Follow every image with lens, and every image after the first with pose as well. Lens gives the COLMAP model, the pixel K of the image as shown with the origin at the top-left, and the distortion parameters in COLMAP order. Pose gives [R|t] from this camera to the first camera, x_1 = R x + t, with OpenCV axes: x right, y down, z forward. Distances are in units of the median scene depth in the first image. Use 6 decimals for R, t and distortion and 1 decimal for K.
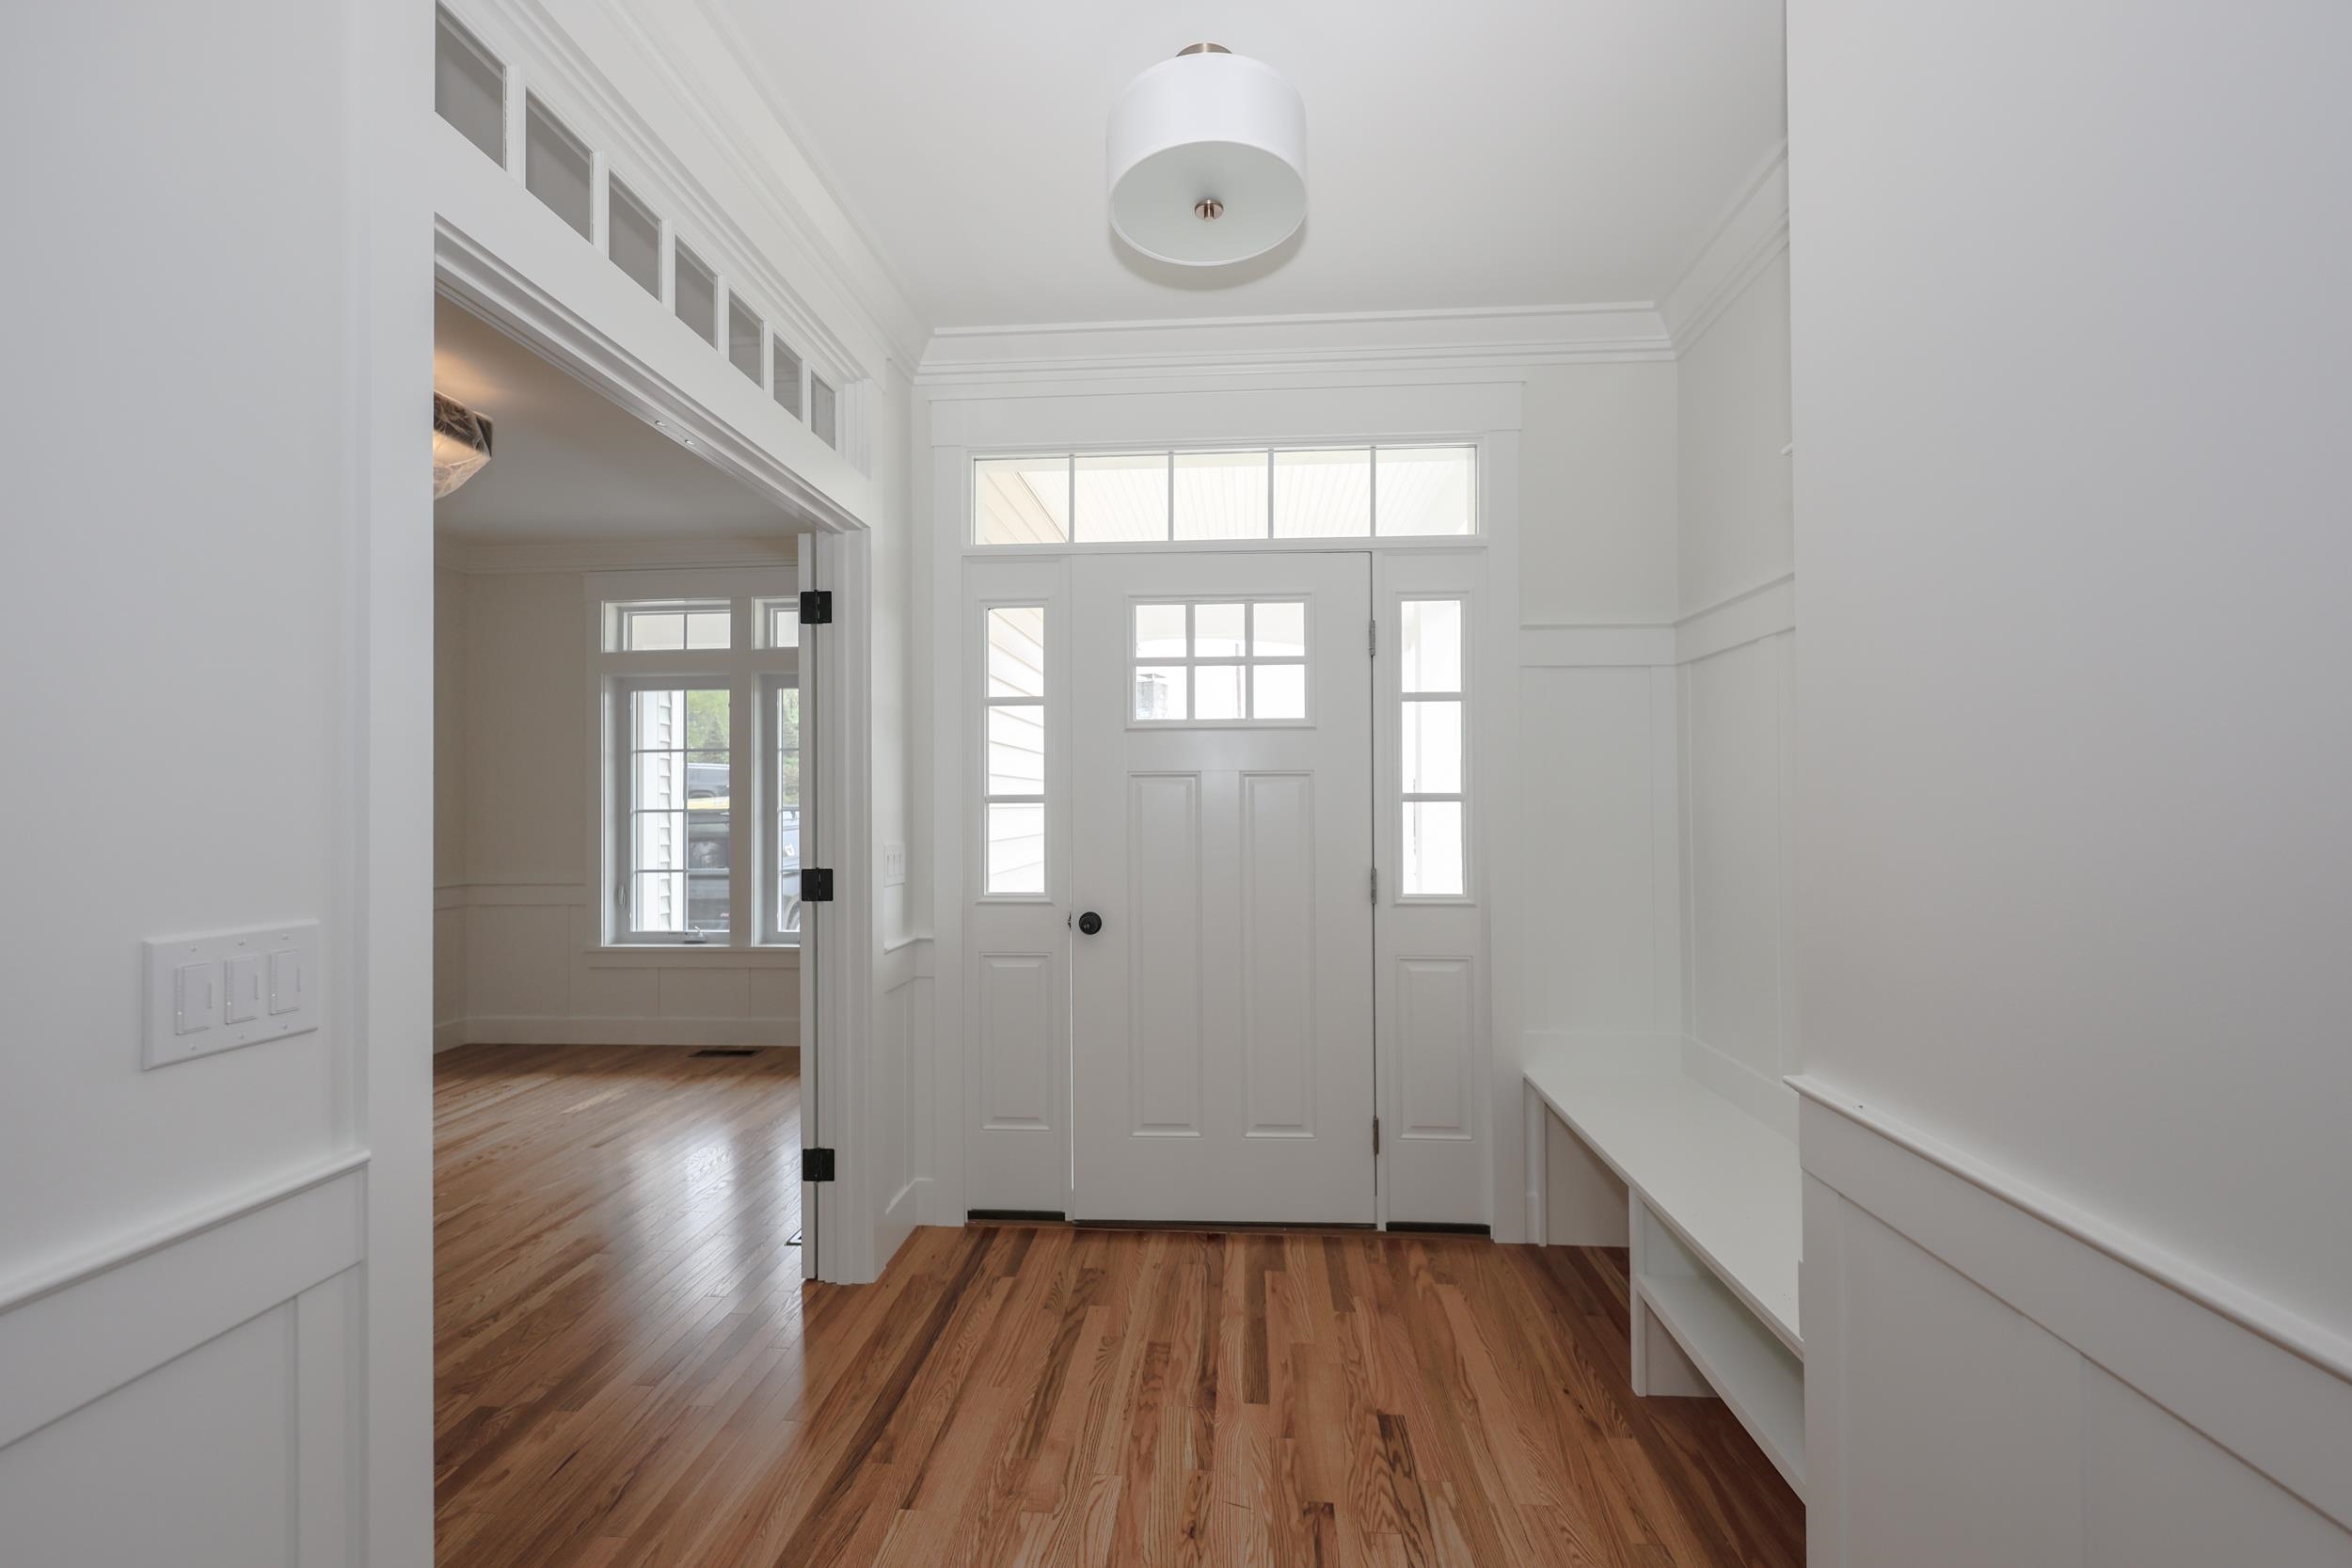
lens RADIAL K [[960.6, 0, 1145.6], [0, 960.6, 792.0], [0, 0, 1]] dist [0.007134, -0.000426]
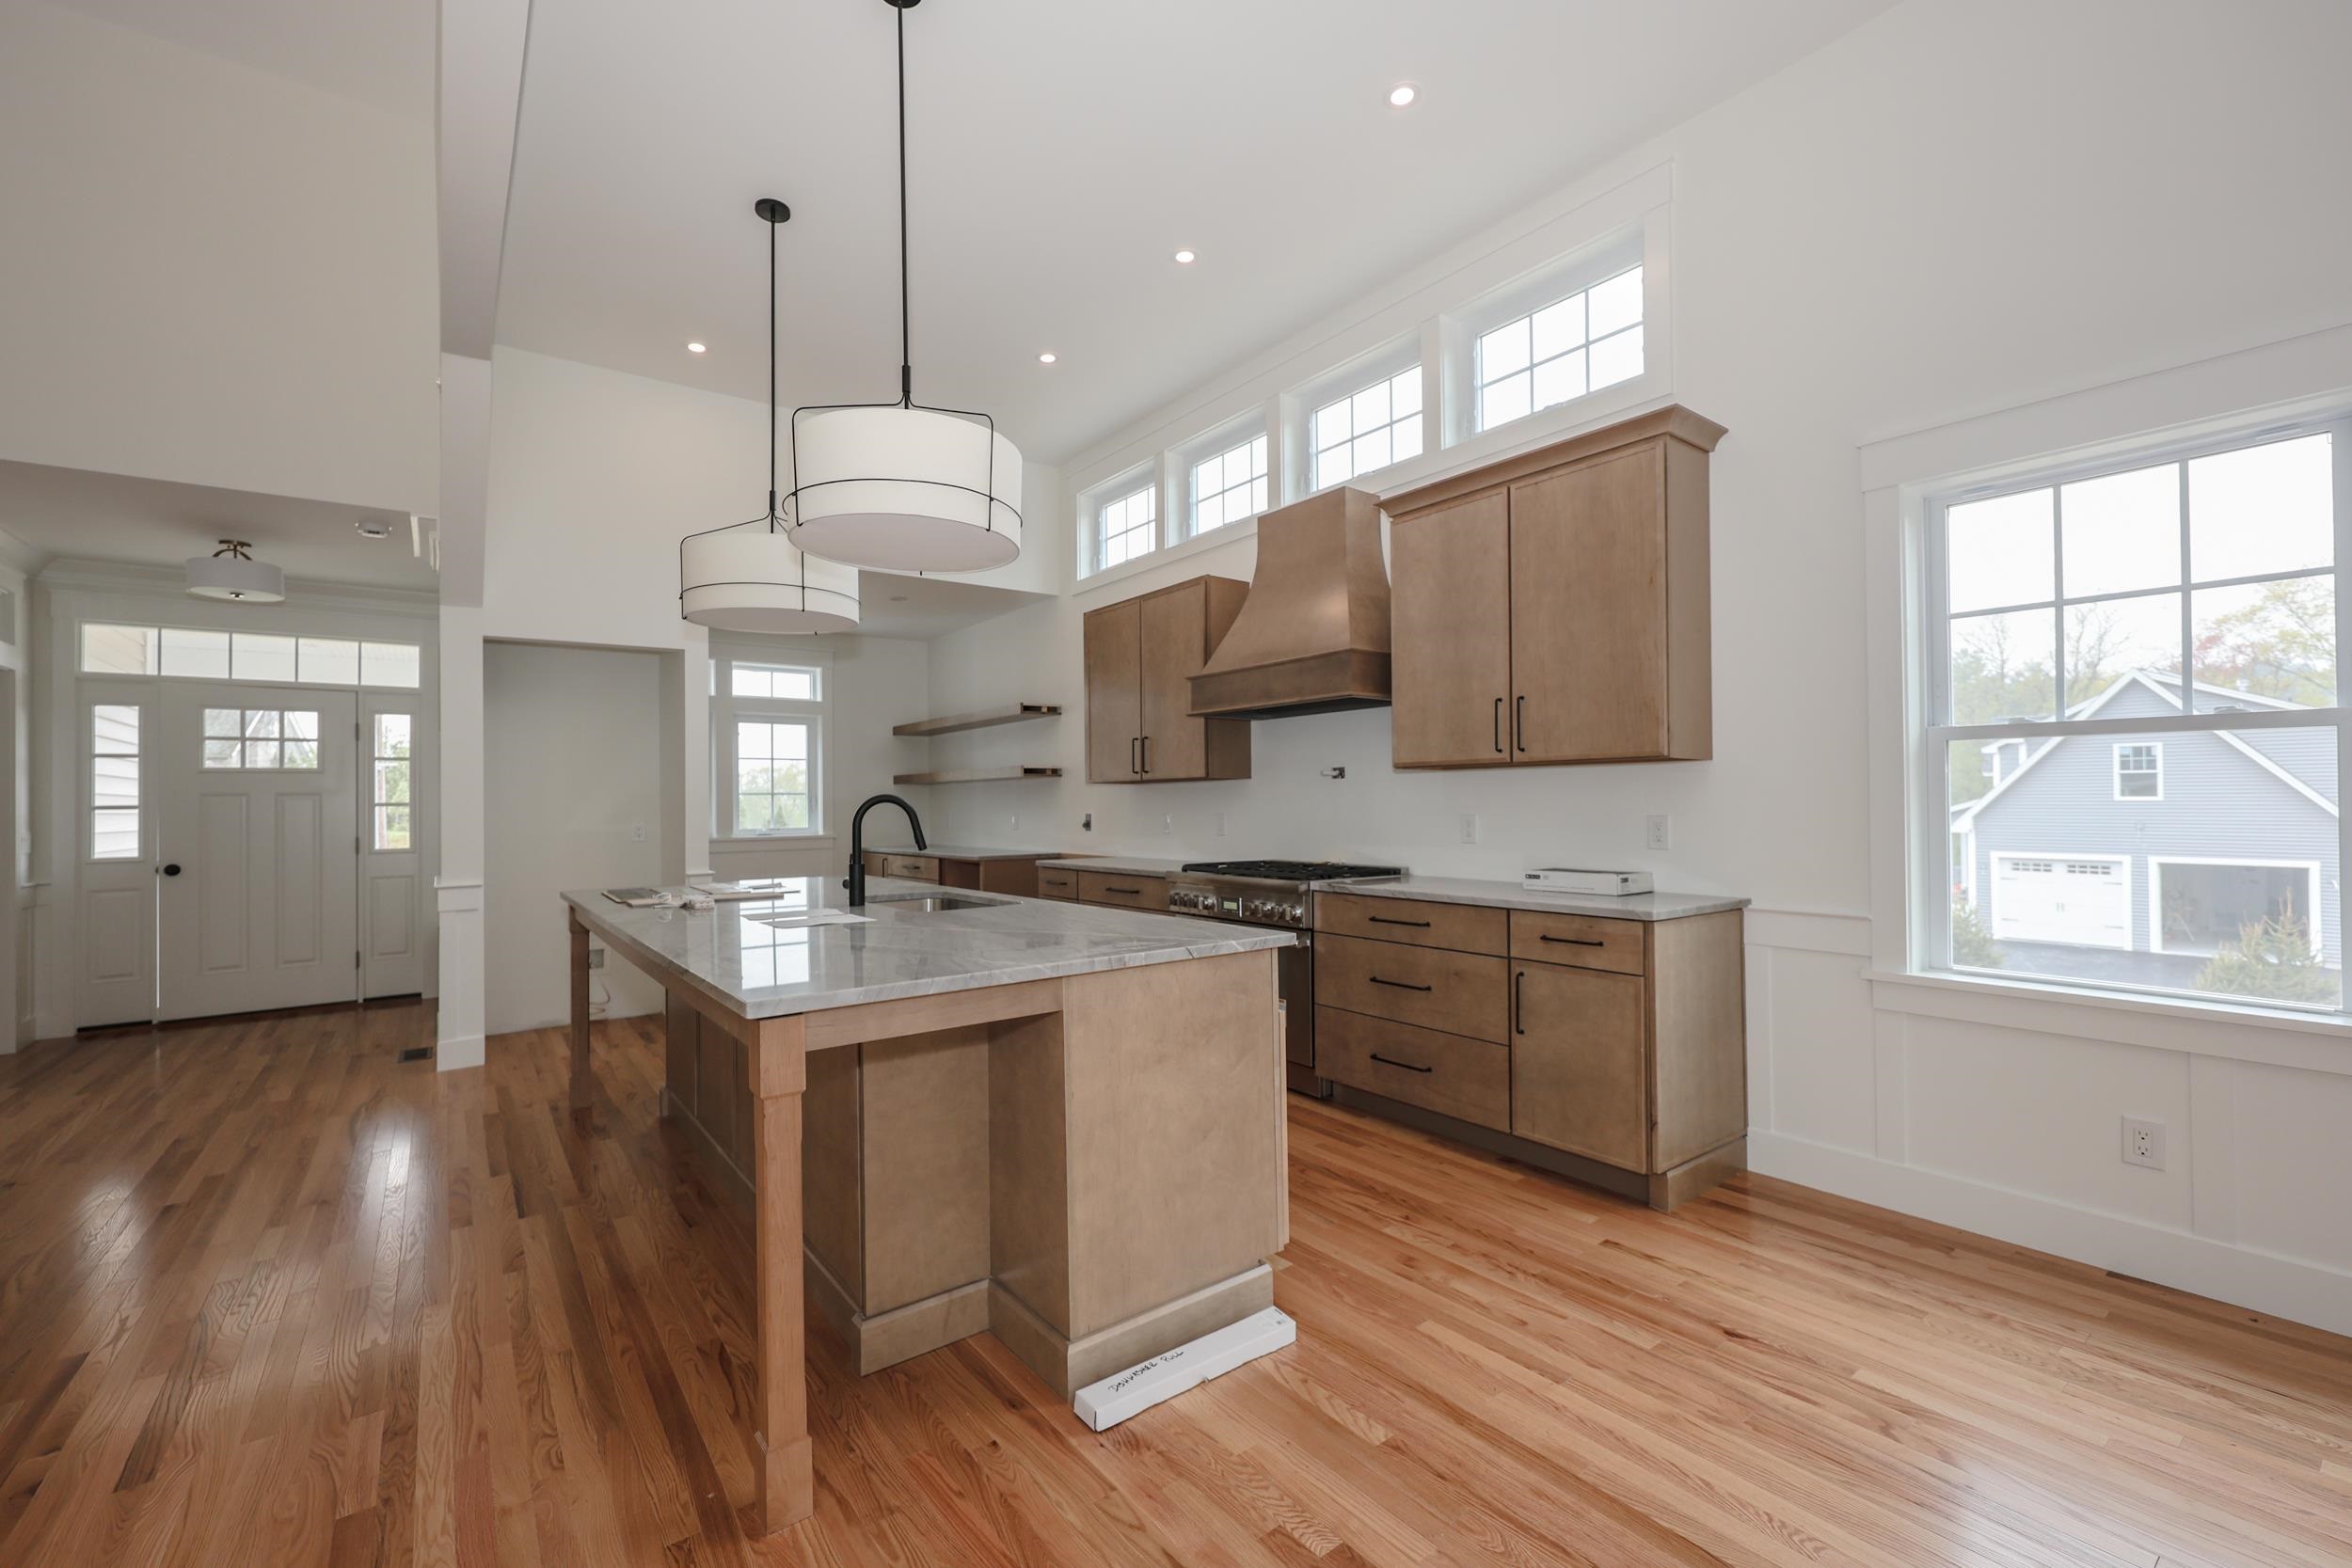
lens RADIAL K [[960.6, 0, 1141.0], [0, 960.6, 784.2], [0, 0, 1]] dist [0.007134, -0.000426]
pose [[0.745644, 0.005442, 0.666322, 0.099602], [-0.001986, 0.999980, -0.005944, -0.030766], [-0.666341, 0.003109, 0.745641, -1.761666]]
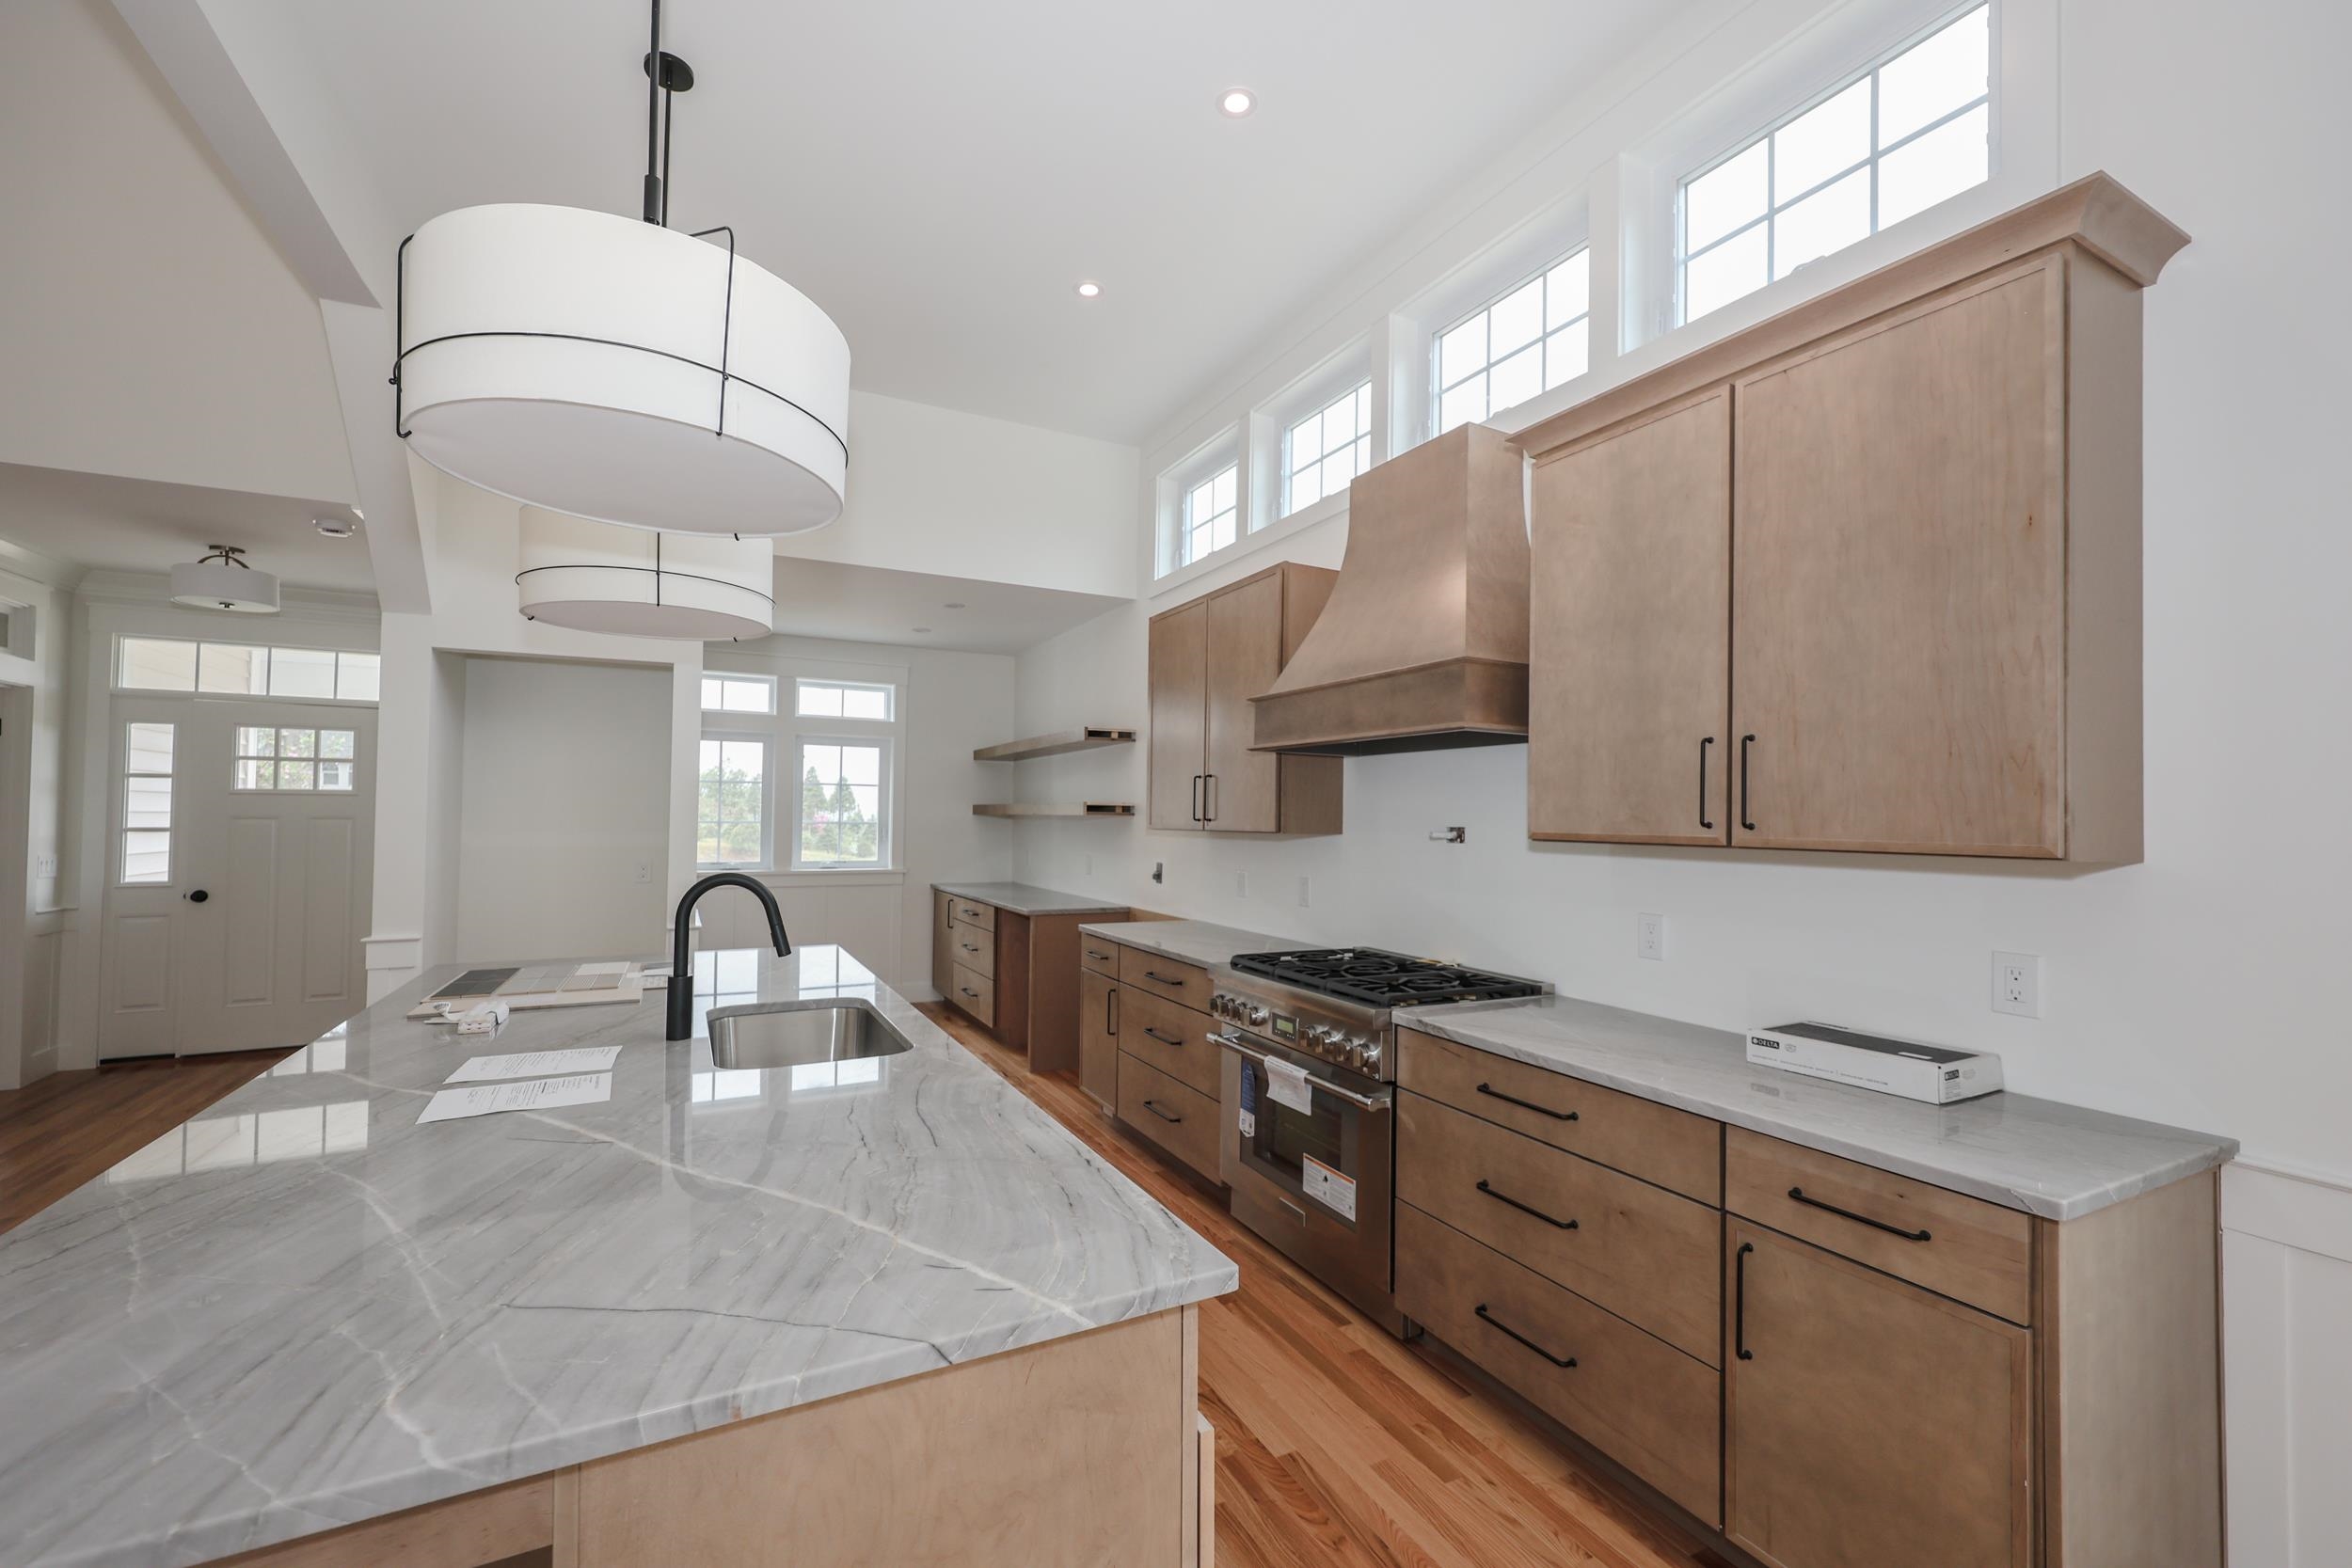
lens RADIAL K [[960.6, 0, 1152.7], [0, 960.6, 796.9], [0, 0, 1]] dist [0.007134, -0.000426]
pose [[0.838333, 0.024209, 0.544620, 0.458795], [-0.023085, 0.999694, -0.008904, -0.081284], [-0.544669, -0.005108, 0.838636, -1.561547]]
